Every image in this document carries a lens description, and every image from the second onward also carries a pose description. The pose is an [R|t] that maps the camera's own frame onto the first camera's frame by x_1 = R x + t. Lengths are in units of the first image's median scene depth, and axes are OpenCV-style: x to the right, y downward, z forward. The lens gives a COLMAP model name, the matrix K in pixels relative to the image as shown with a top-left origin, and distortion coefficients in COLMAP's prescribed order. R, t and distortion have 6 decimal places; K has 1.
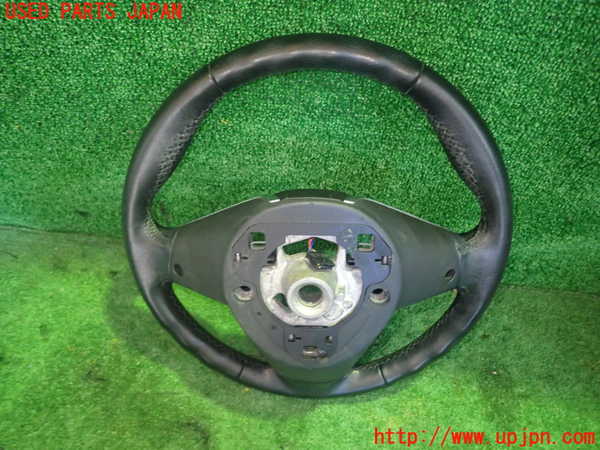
lens RADIAL K [[443.2, 0, 296.4], [0, 443.2, 223.7], [0, 0, 1]] dist [0.007708, 0.011108]
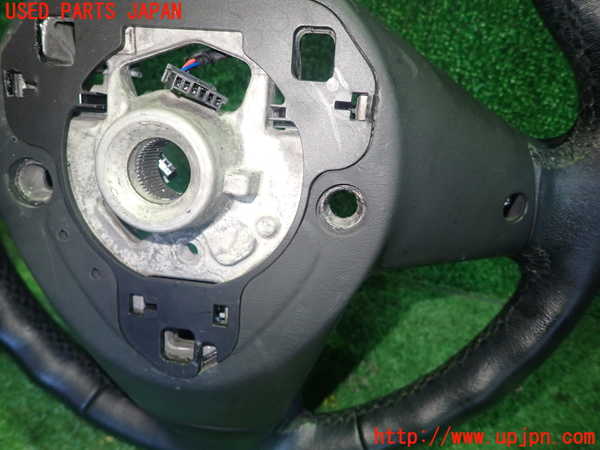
lens RADIAL K [[443.2, 0, 303.3], [0, 443.2, 229.7], [0, 0, 1]] dist [0.007708, 0.011108]
pose [[0.994325, 0.089316, -0.057800, 0.149010], [-0.097496, 0.982437, -0.159099, 0.213471], [0.042575, 0.163832, 0.985569, 0.511014]]
